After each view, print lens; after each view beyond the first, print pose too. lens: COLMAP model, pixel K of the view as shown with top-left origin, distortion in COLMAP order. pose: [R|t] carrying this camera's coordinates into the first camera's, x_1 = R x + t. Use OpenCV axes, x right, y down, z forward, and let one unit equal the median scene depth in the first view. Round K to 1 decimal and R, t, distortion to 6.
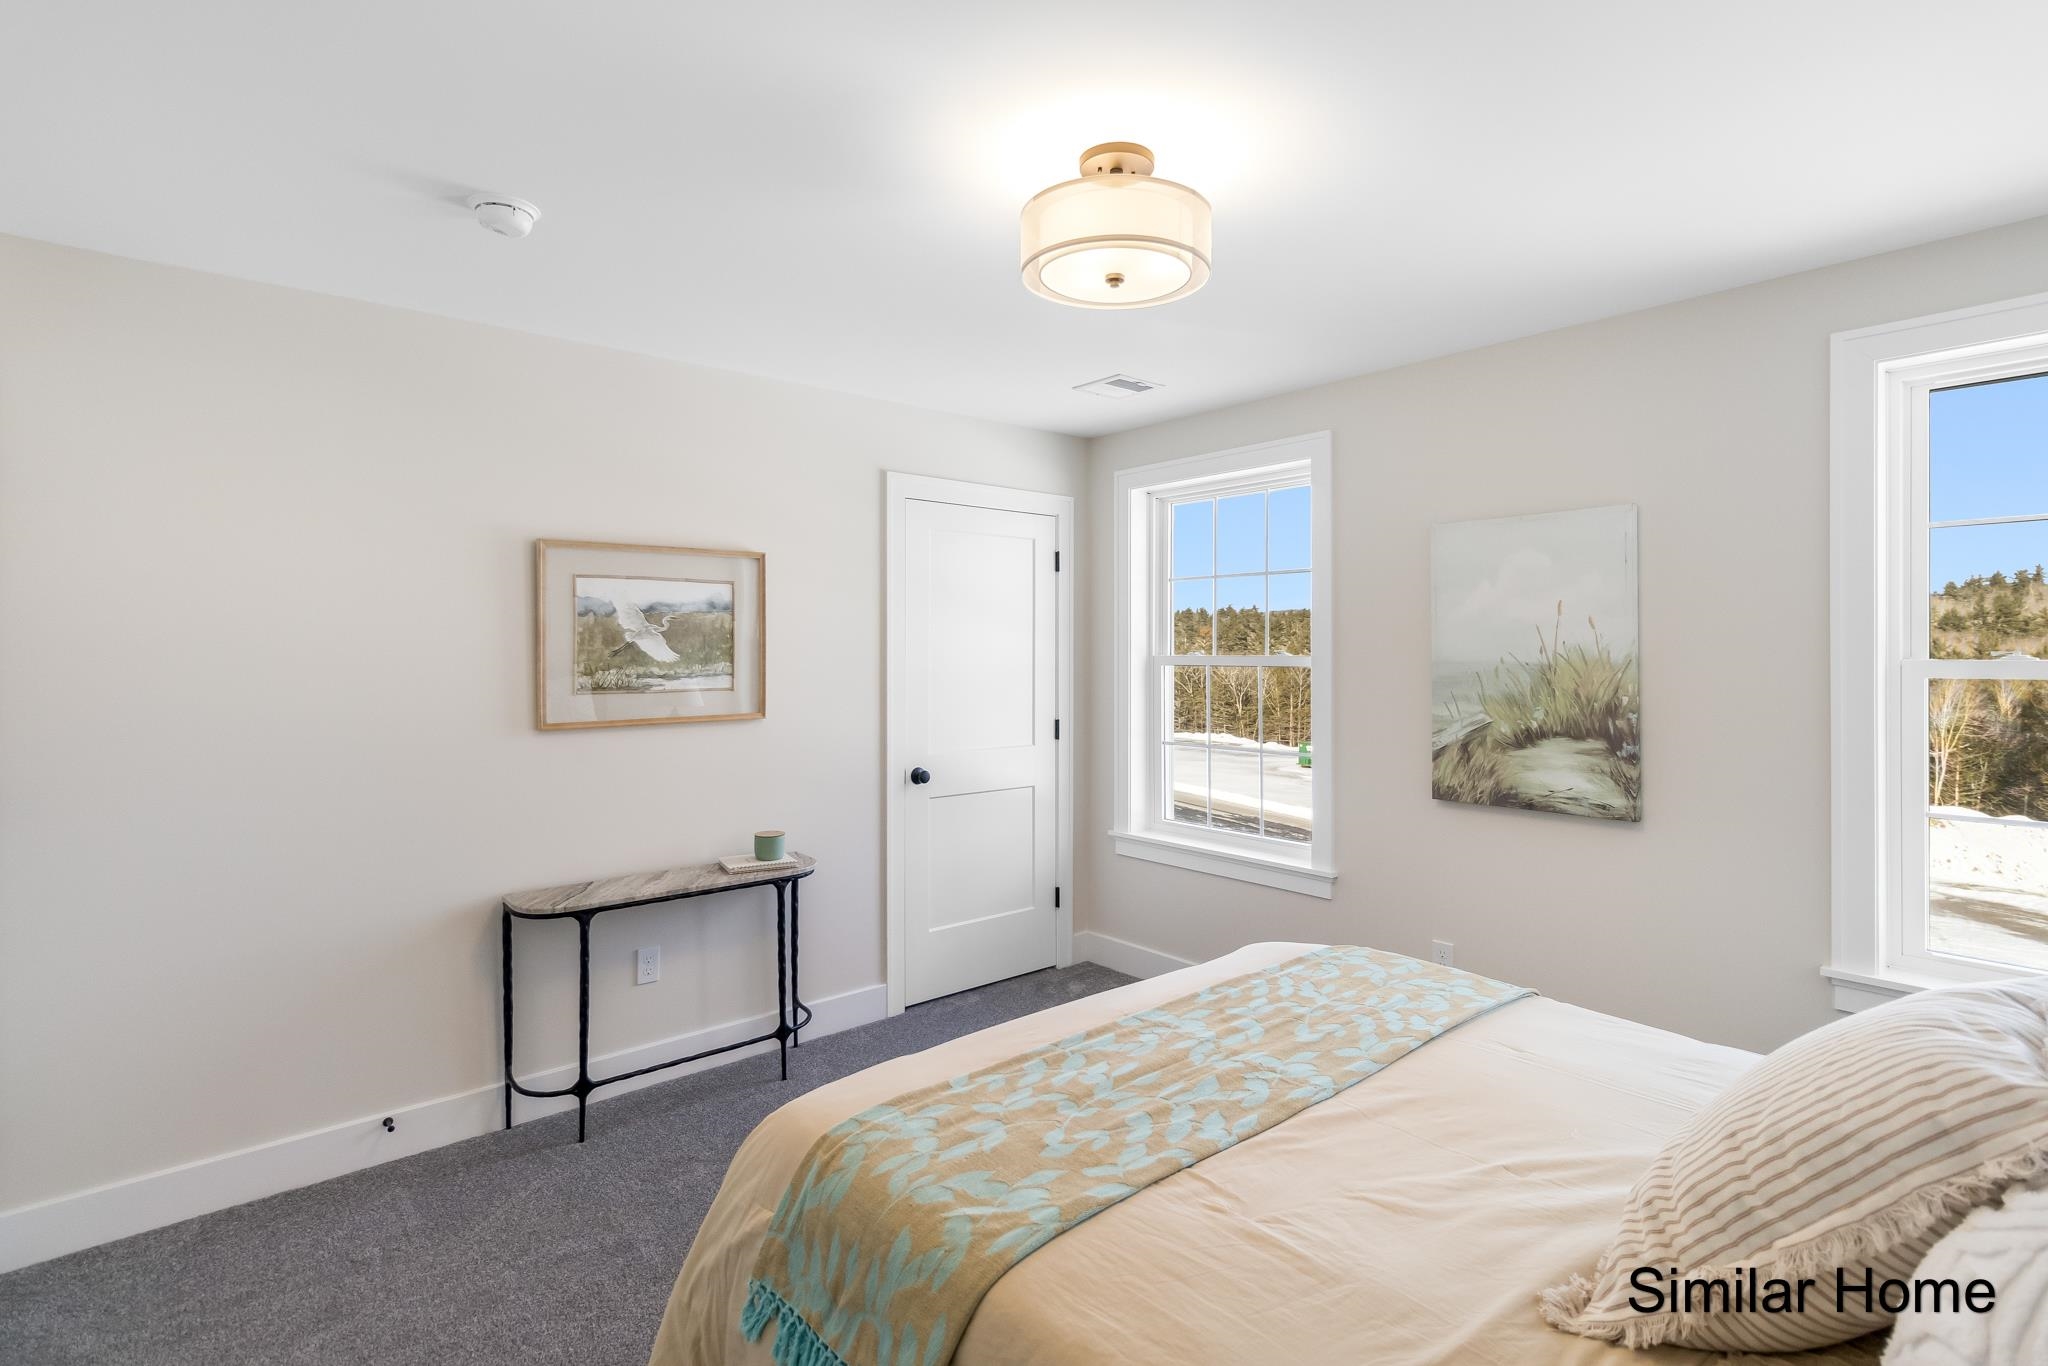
lens RADIAL K [[976.9, 0, 1004.5], [0, 976.9, 664.4], [0, 0, 1]] dist [-0.003342, -0.000388]
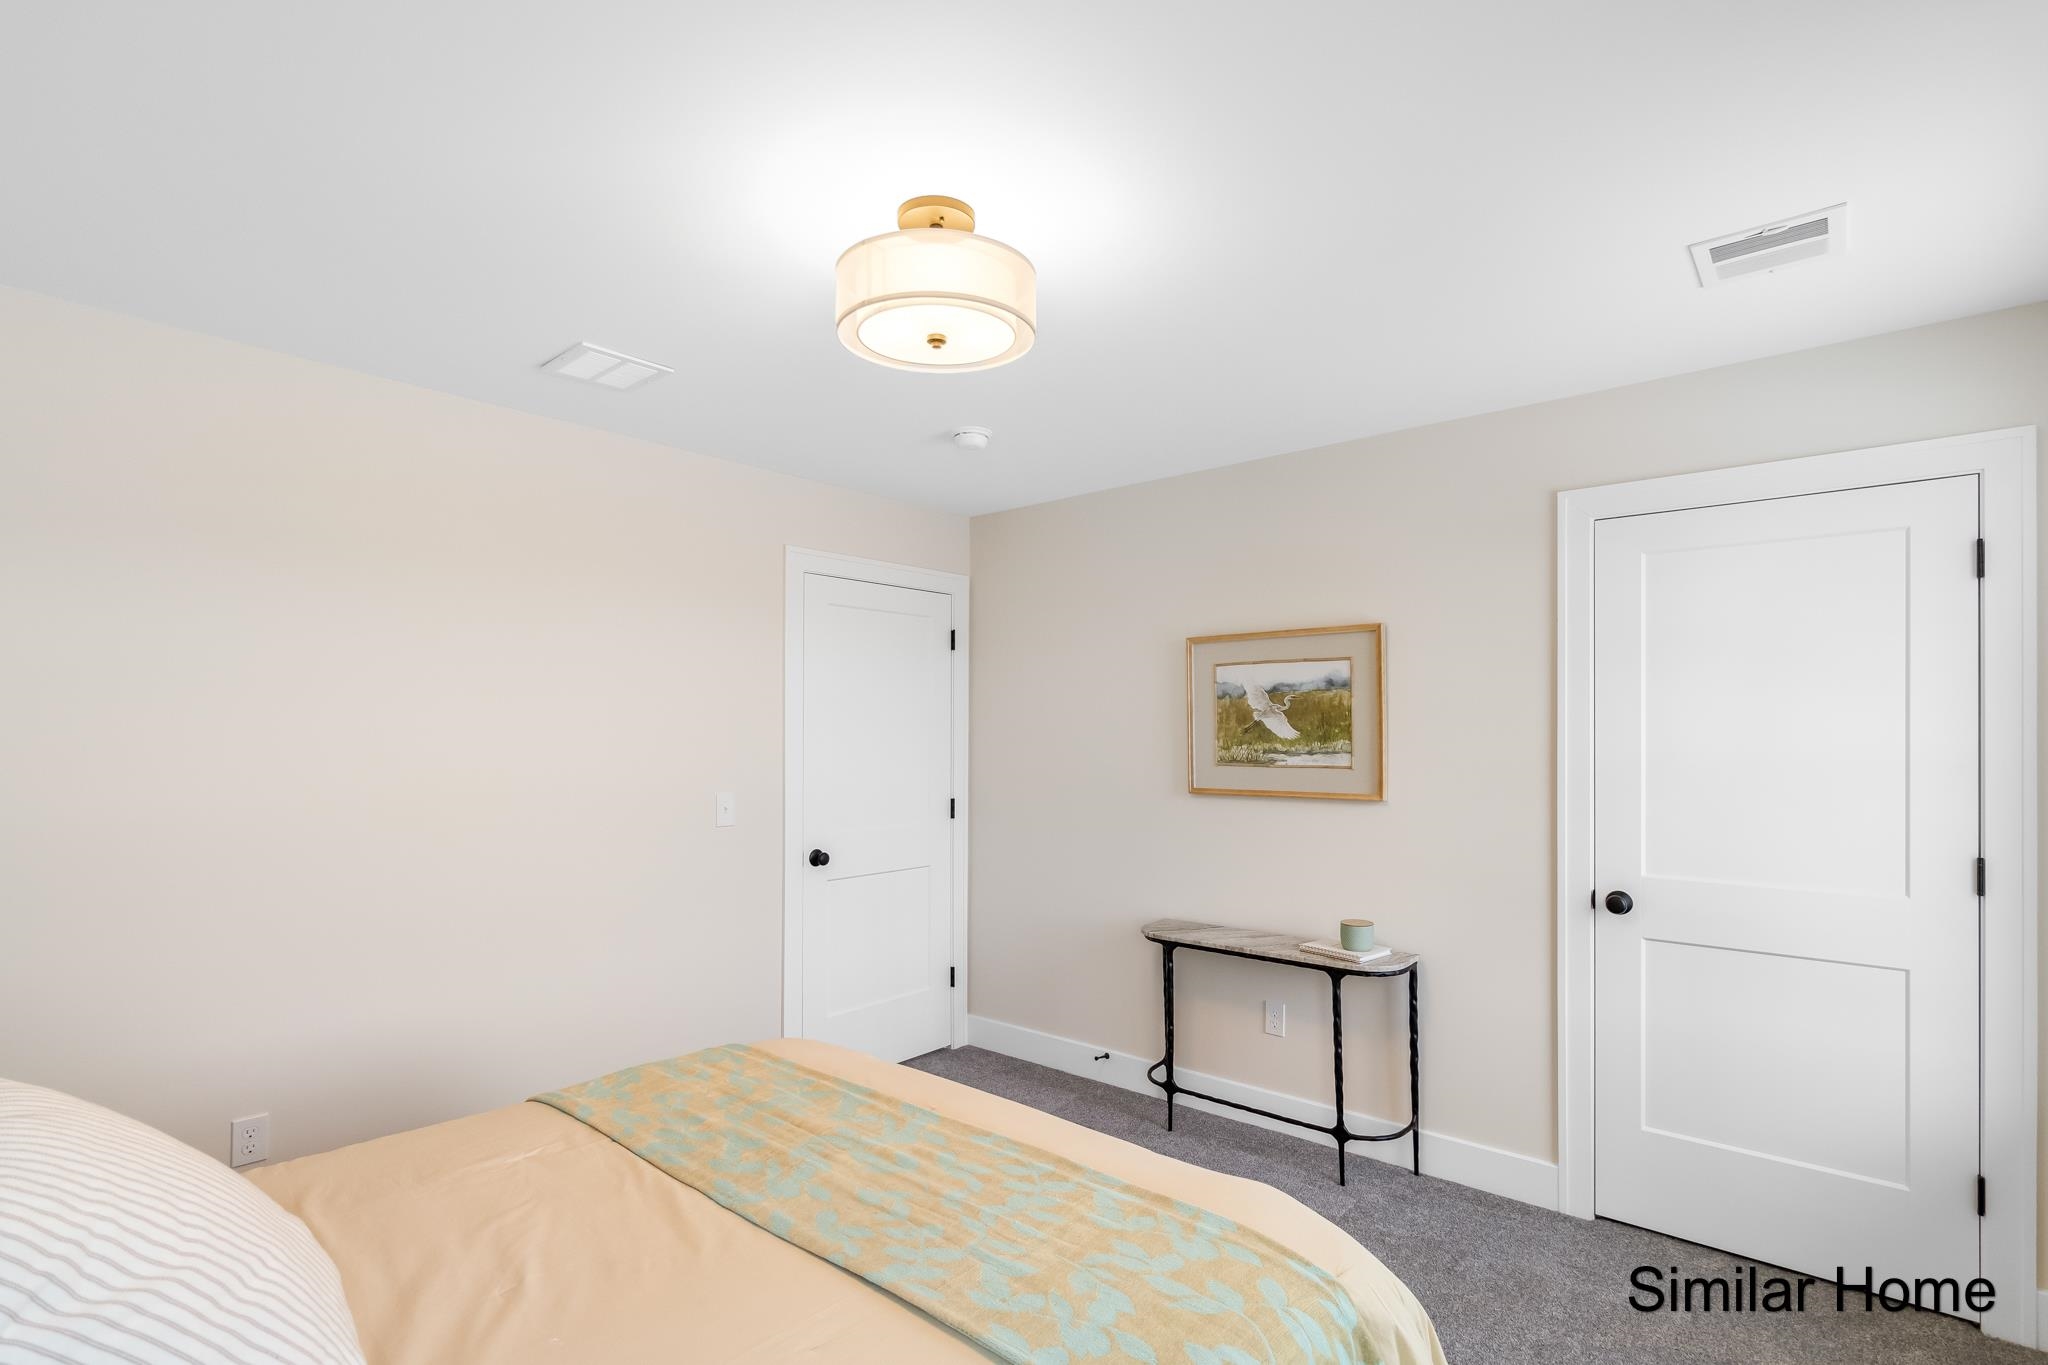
lens RADIAL K [[976.9, 0, 1069.5], [0, 976.9, 732.6], [0, 0, 1]] dist [-0.003342, -0.000388]
pose [[0.184216, 0.003040, -0.982881, 0.655364], [-0.013211, 0.999913, 0.000617, -0.006918], [0.982797, 0.012871, 0.184240, 0.573513]]
